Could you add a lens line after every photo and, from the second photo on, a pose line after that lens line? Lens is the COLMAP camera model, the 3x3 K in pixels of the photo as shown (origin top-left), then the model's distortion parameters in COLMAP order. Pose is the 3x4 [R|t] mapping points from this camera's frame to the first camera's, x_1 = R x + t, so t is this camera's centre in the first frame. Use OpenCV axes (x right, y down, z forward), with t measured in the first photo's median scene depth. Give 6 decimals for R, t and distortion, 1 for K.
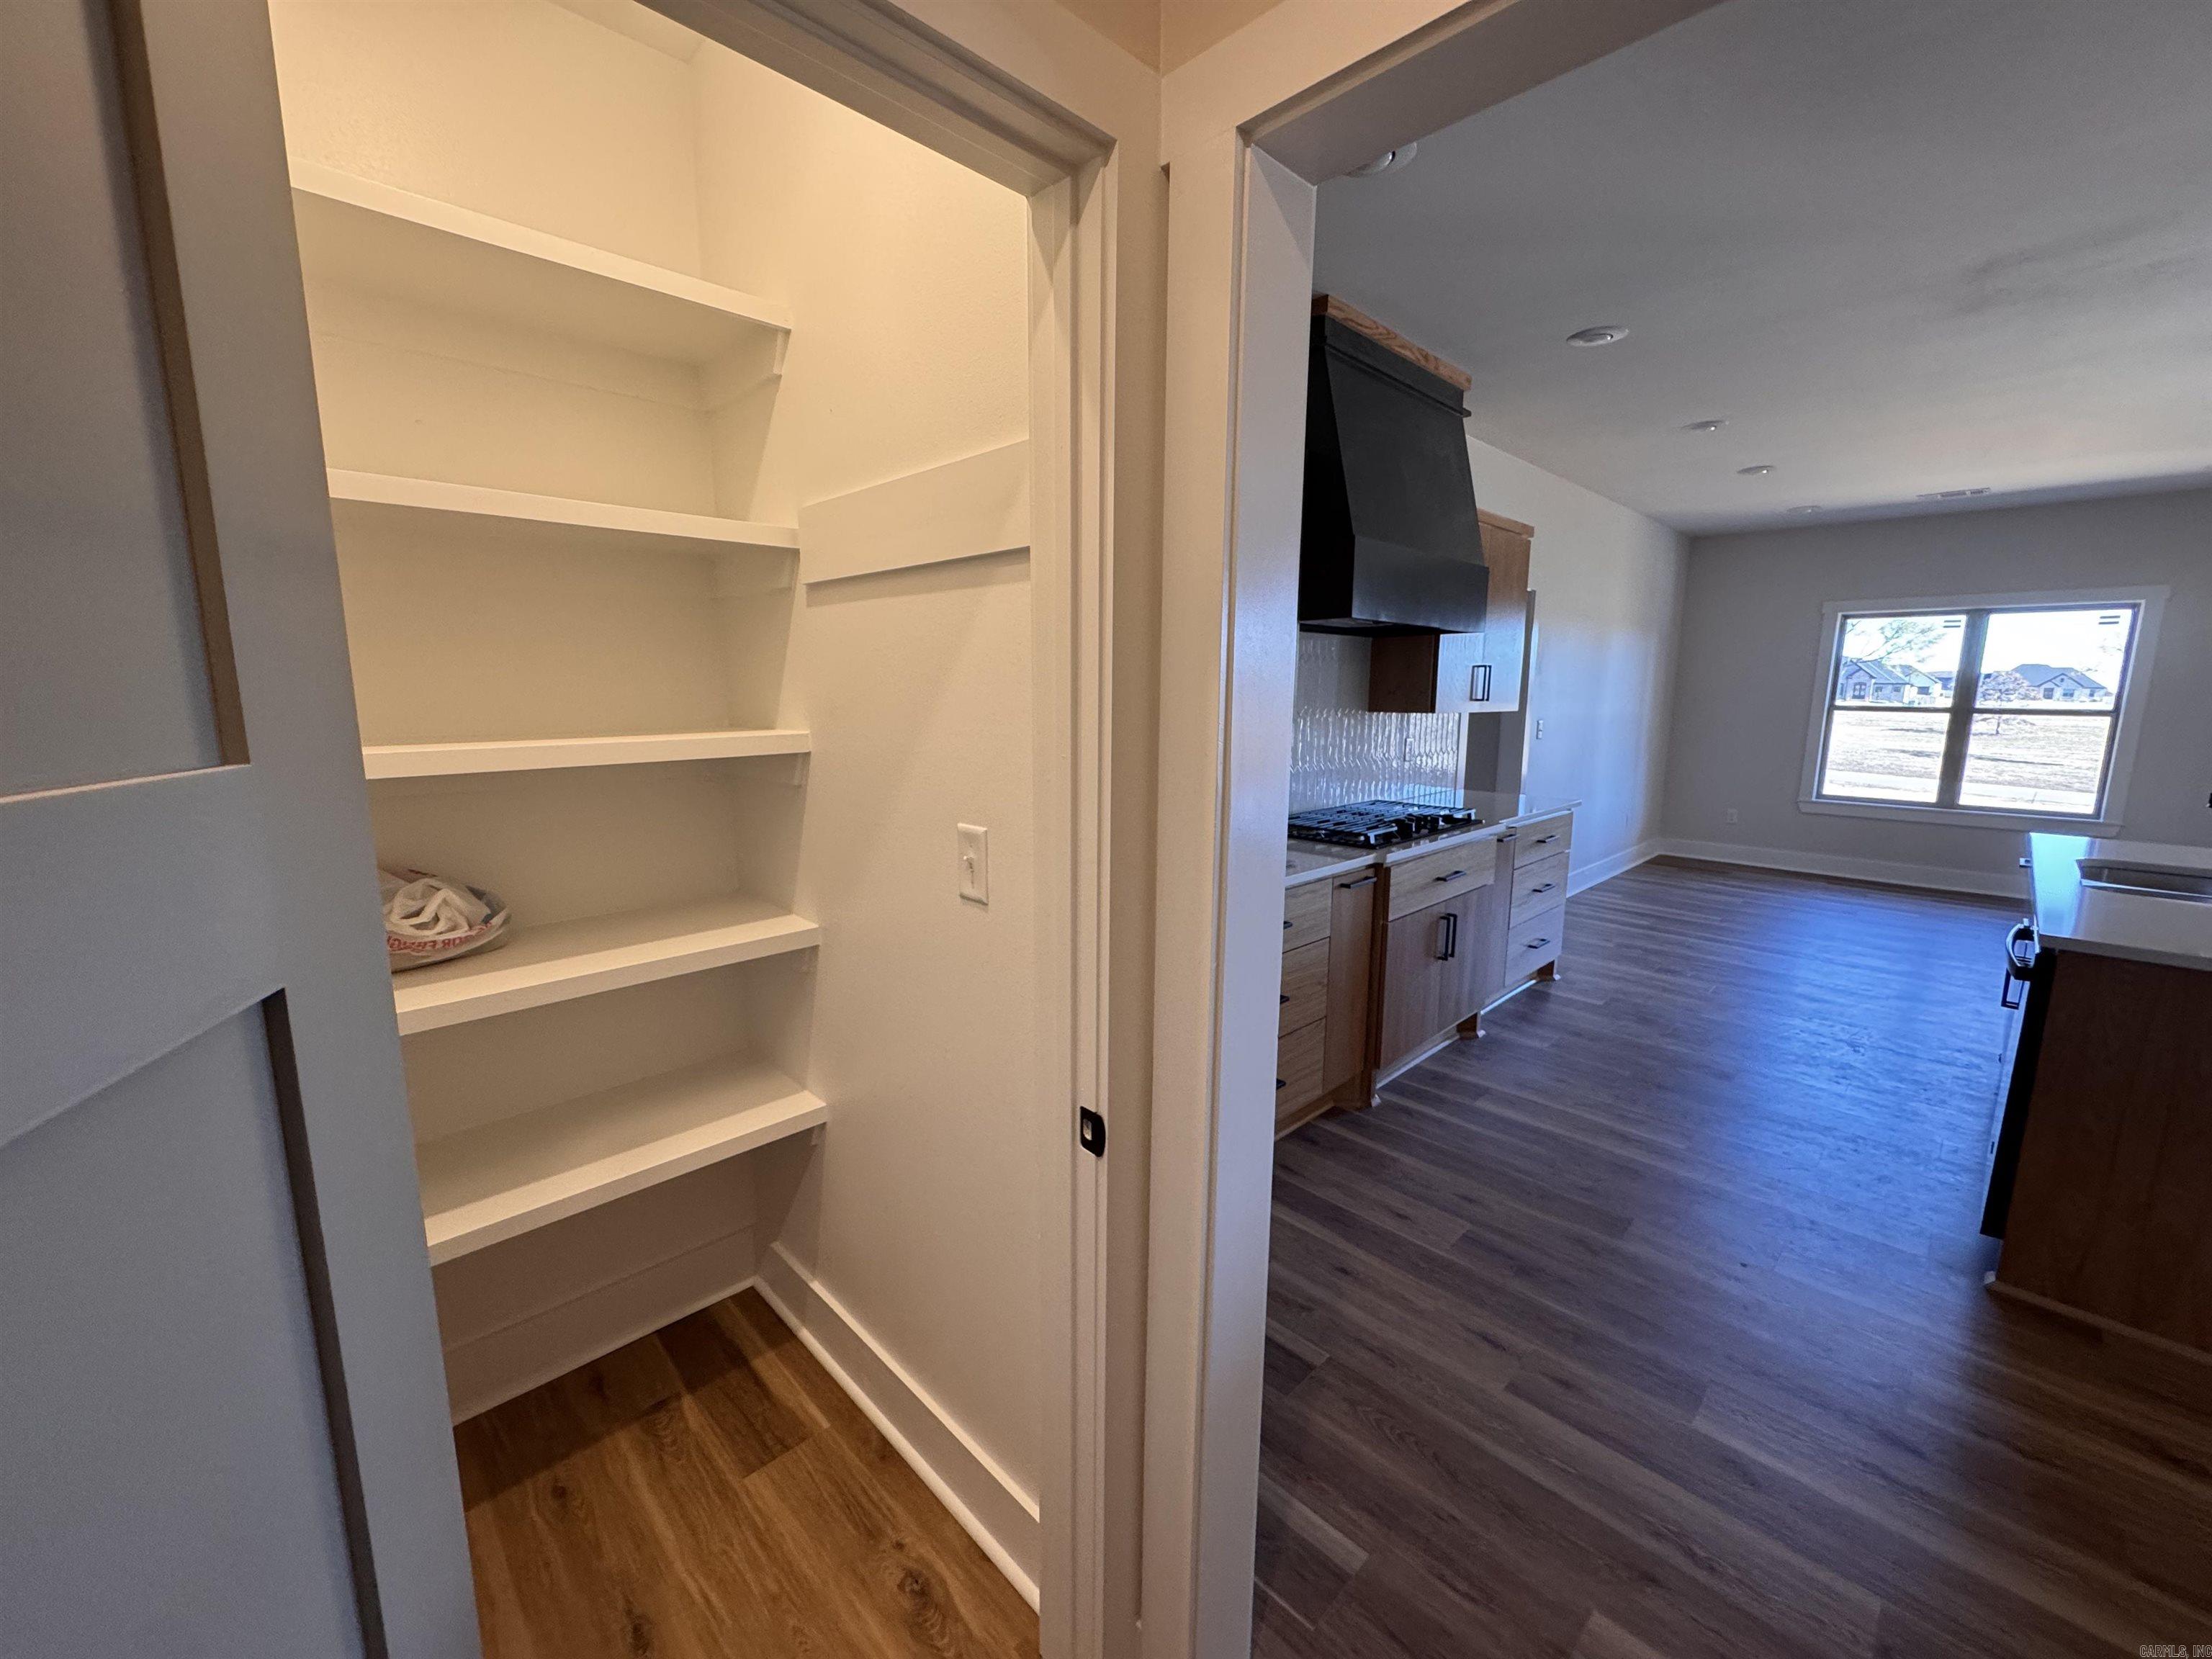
lens RADIAL K [[882.5, 0, 1105.4], [0, 882.5, 829.2], [0, 0, 1]] dist [-0.003198, 0.000630]
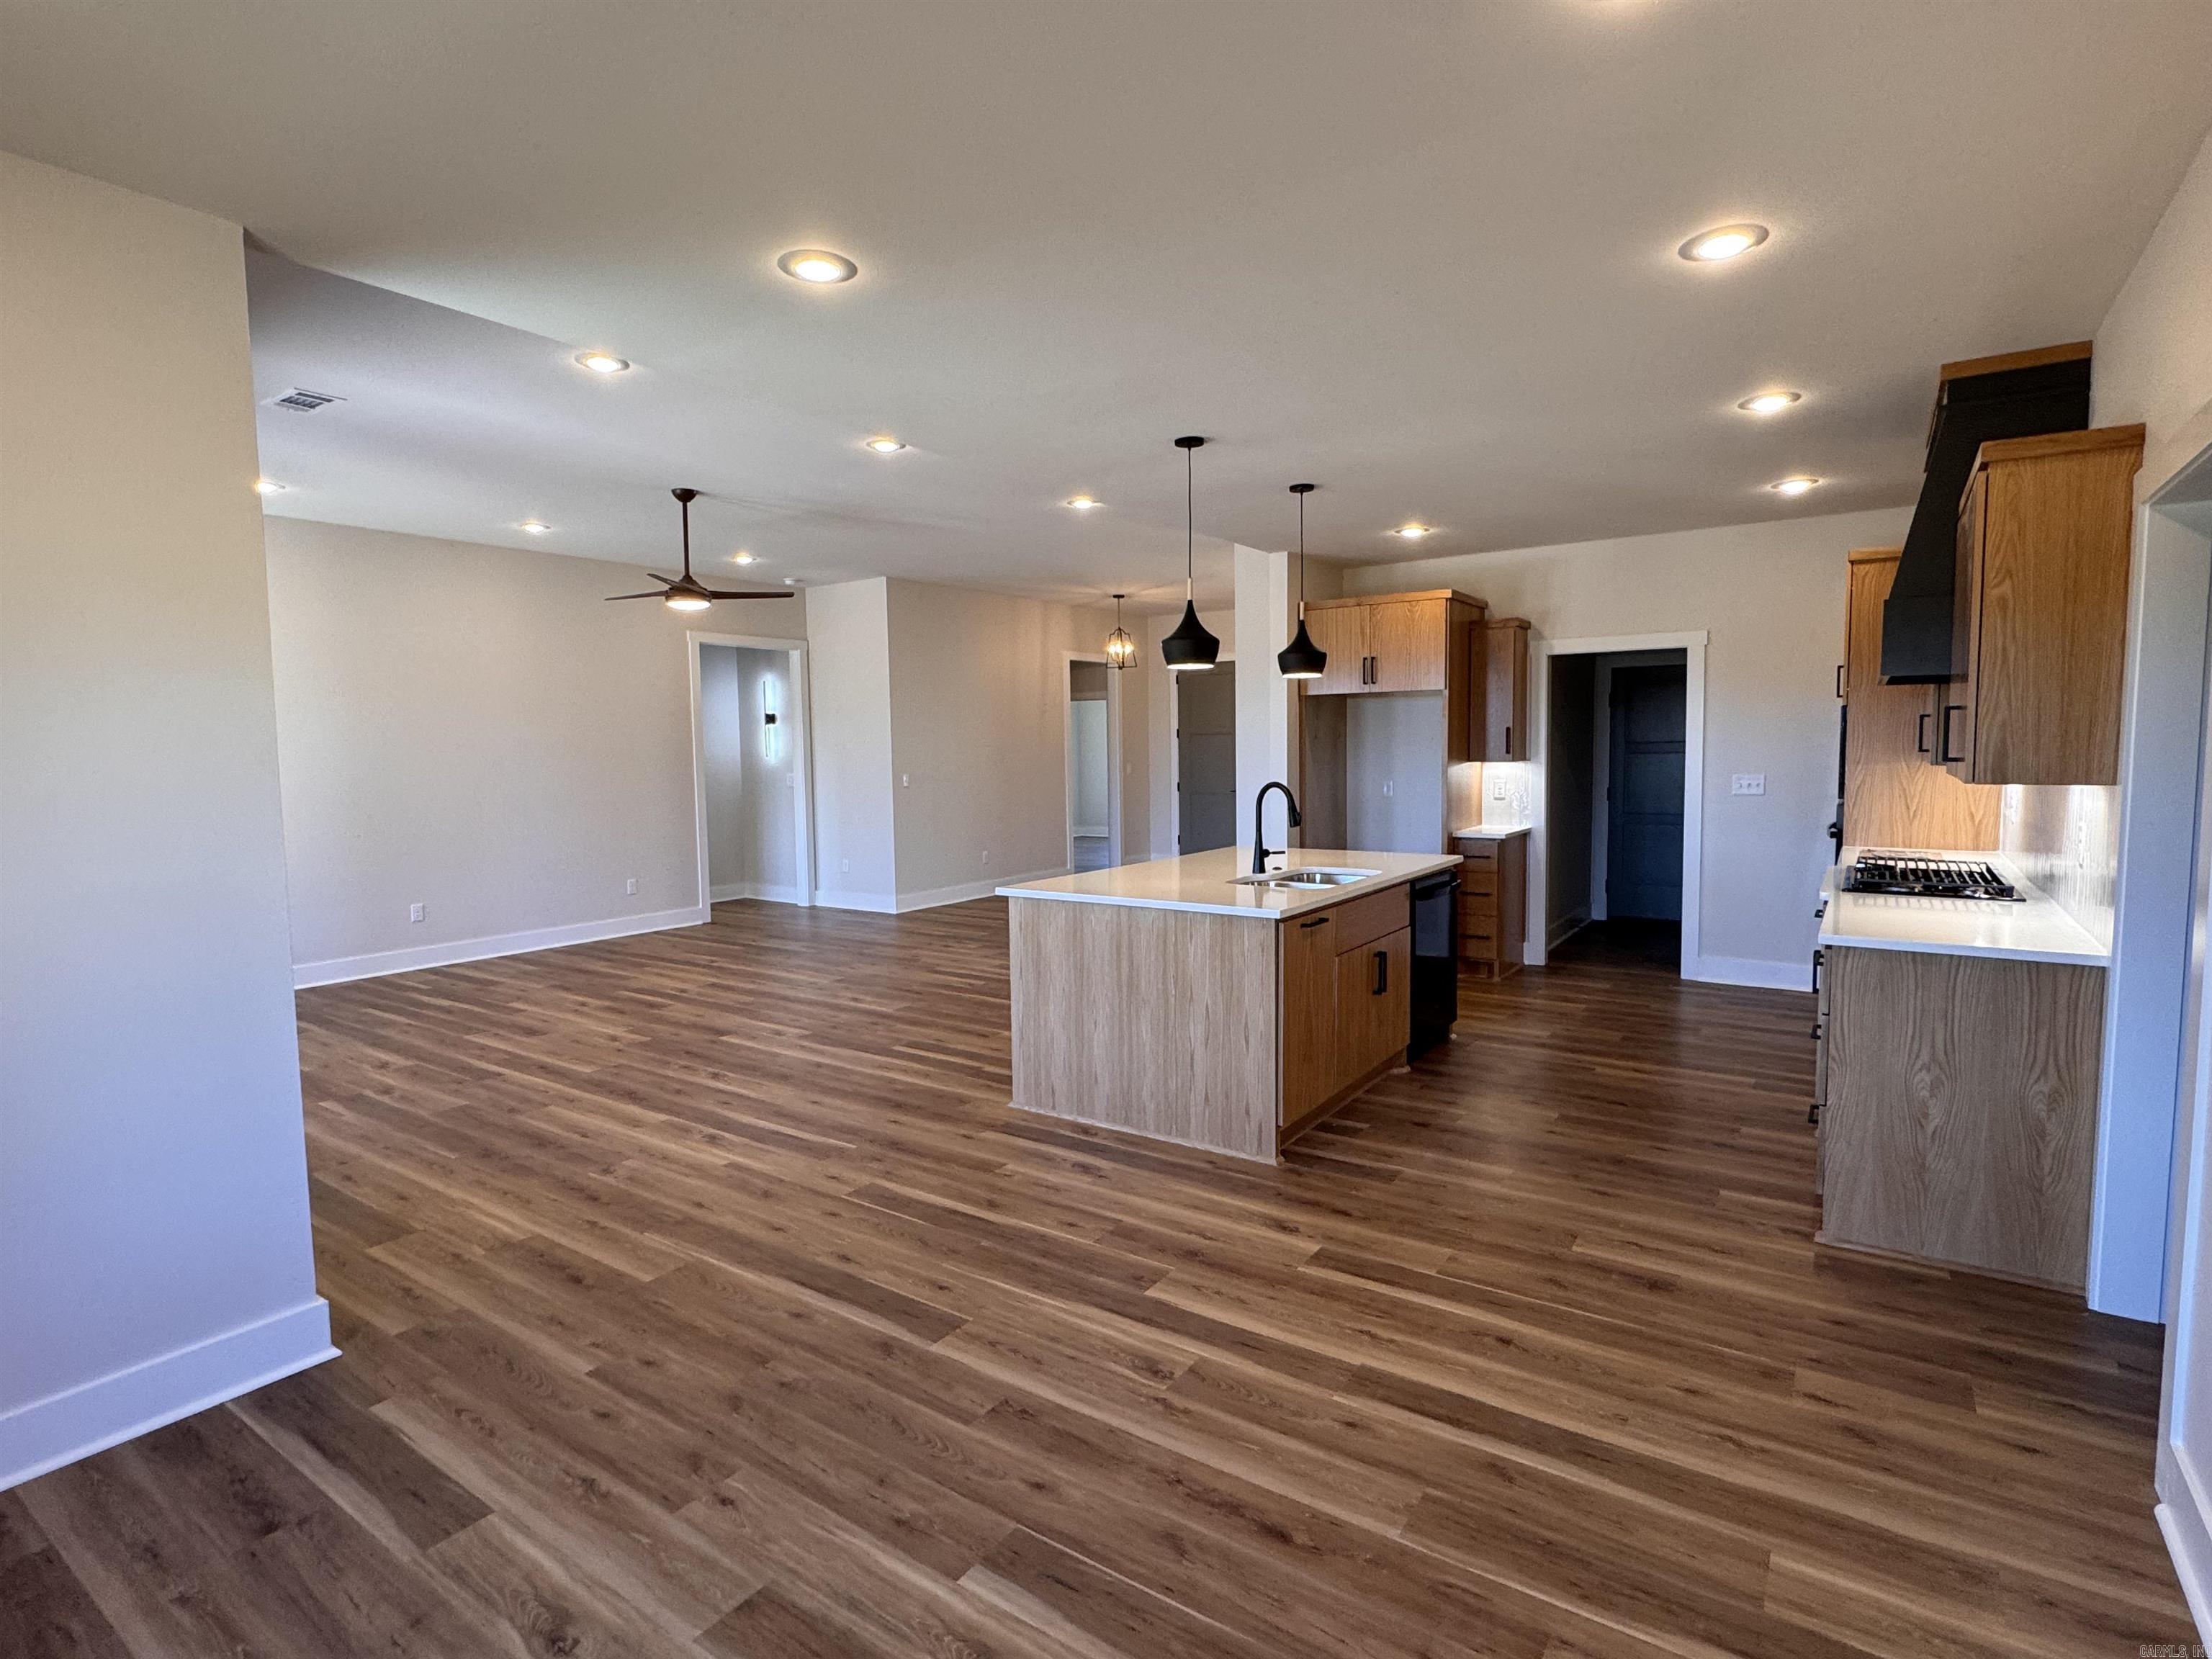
lens RADIAL K [[1111.7, 0, 1104.1], [0, 1111.7, 835.3], [0, 0, 1]] dist [-0.012212, 0.001652]
pose [[-0.981575, 0.025019, -0.189430, 2.145541], [-0.022017, 0.969977, 0.242199, -0.495133], [0.189803, 0.241907, -0.951555, 2.990780]]
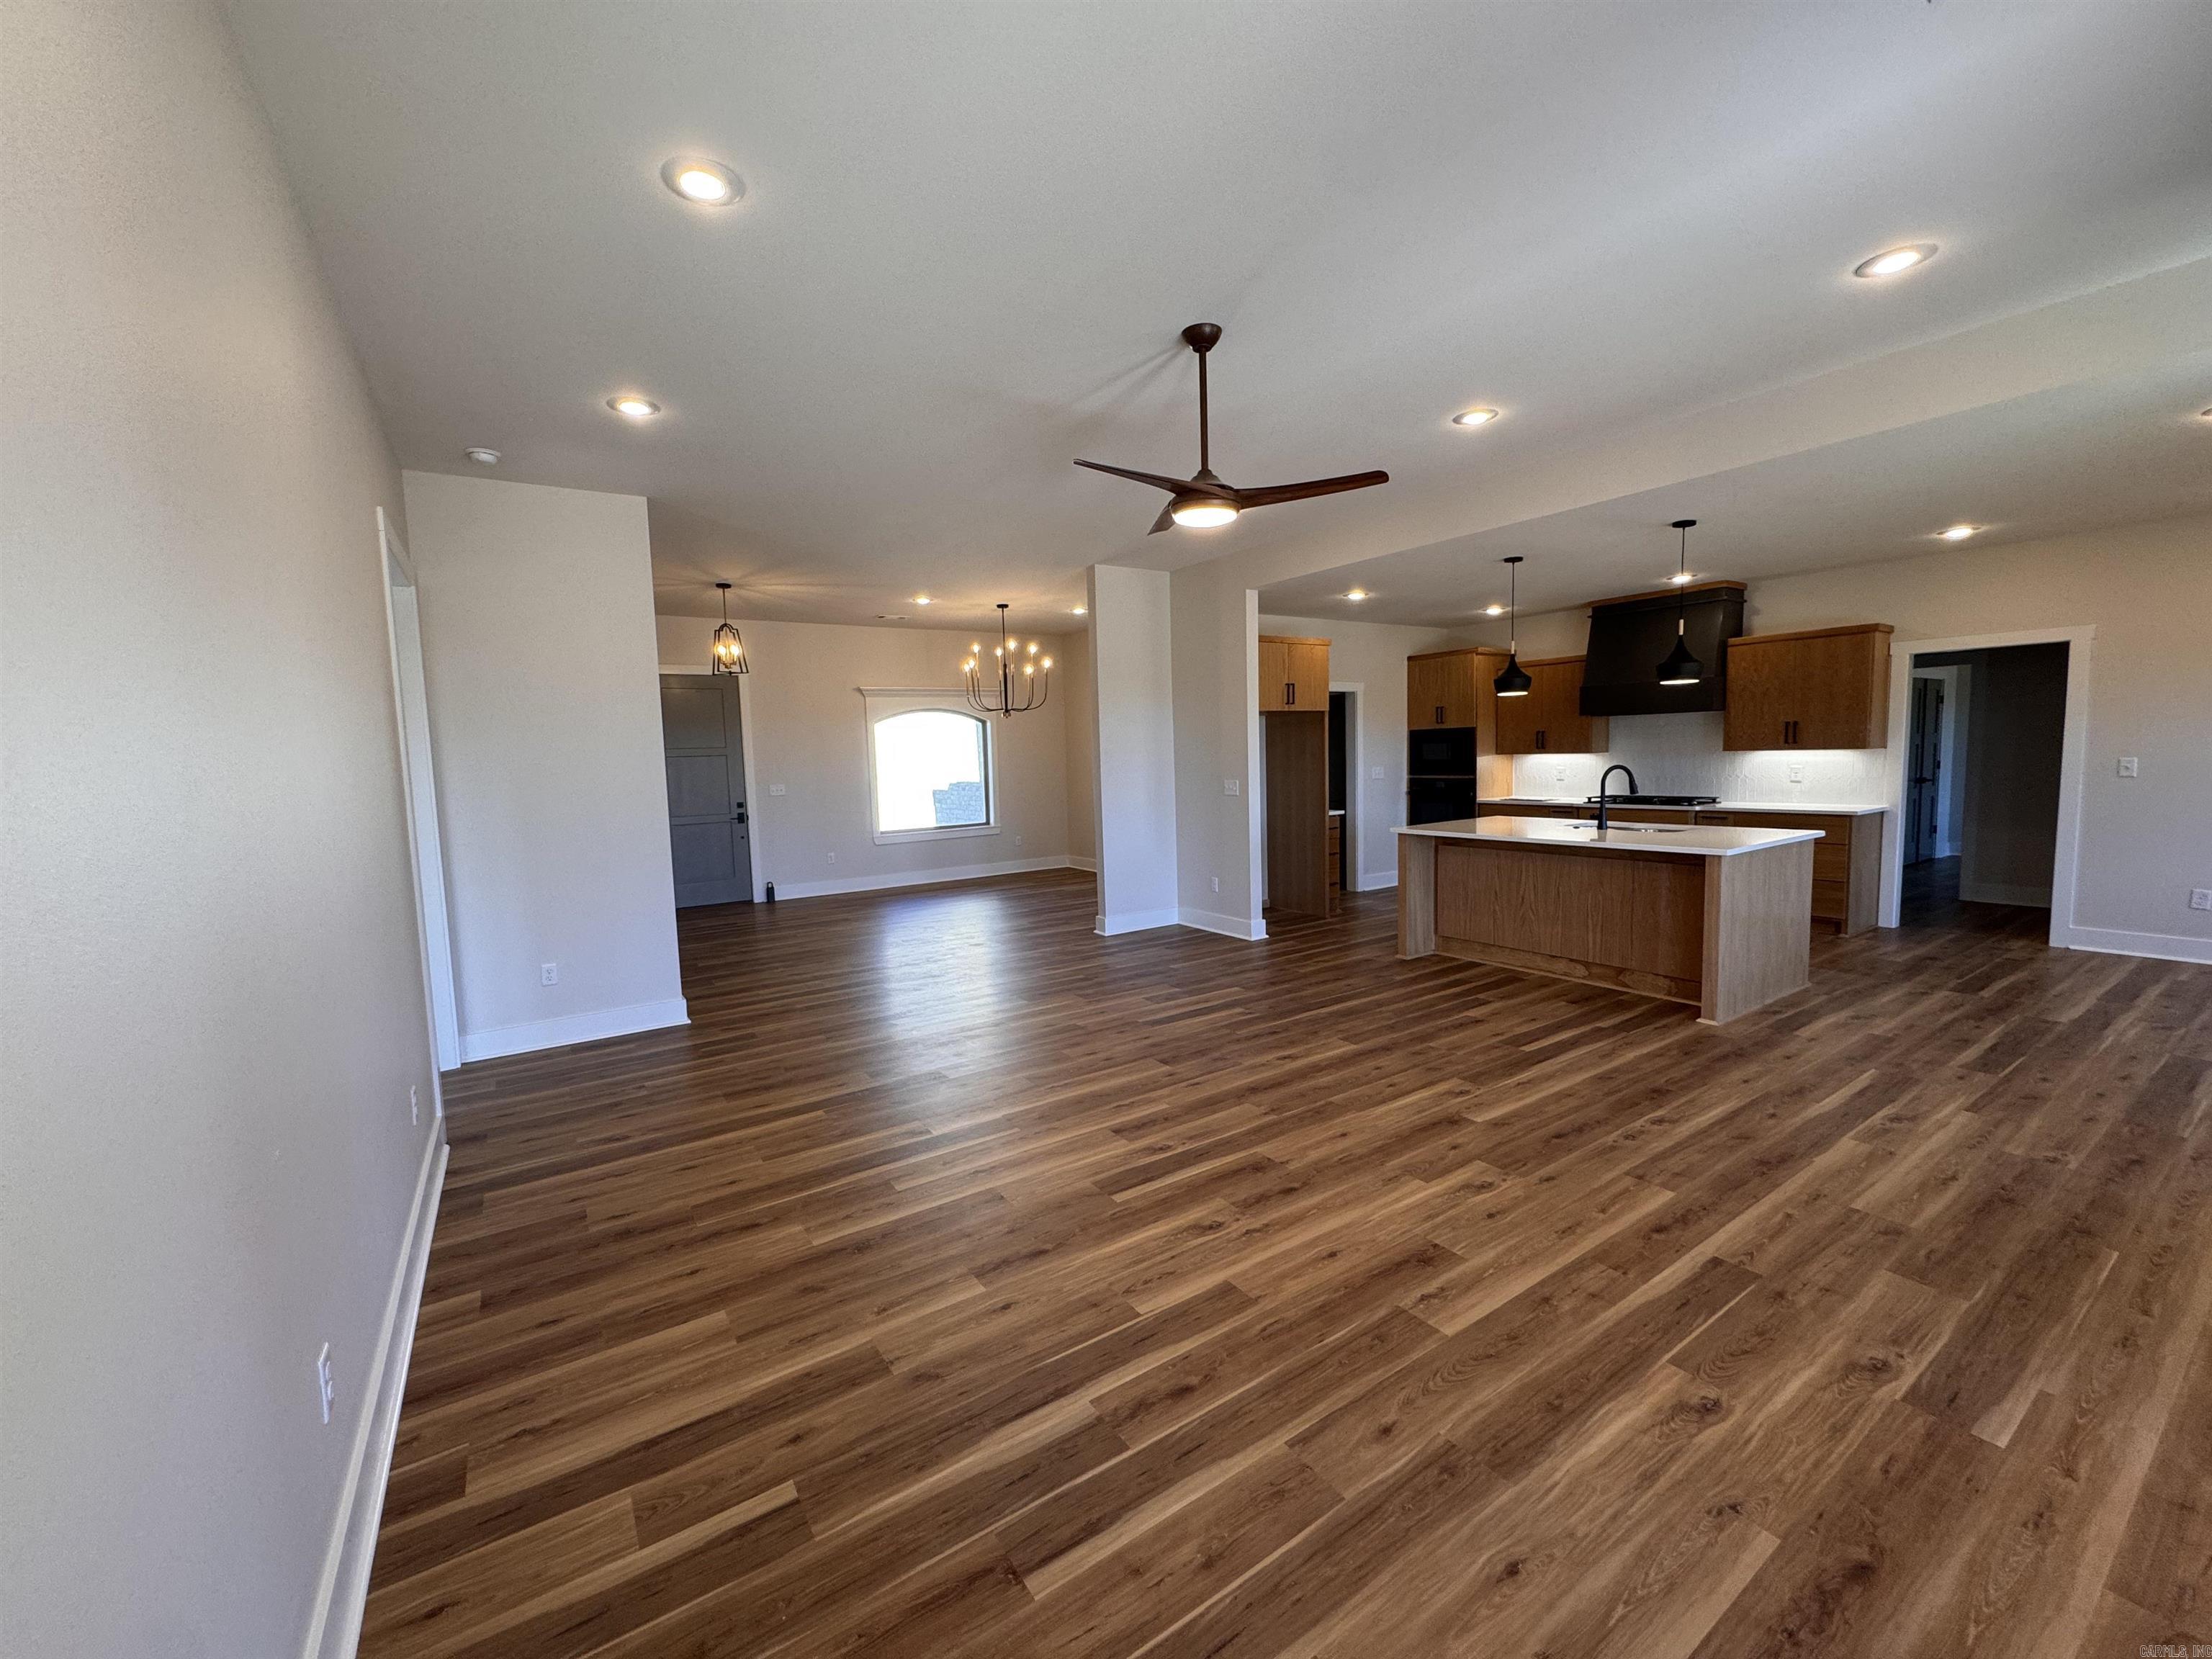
lens RADIAL K [[887.0, 0, 1106.0], [0, 887.0, 829.5], [0, 0, 1]] dist [-0.002415, -0.000087]
pose [[-0.185814, 0.086064, -0.978809, 4.093799], [-0.133946, 0.984639, 0.112004, -0.005345], [0.973413, 0.151919, -0.171431, 0.123383]]
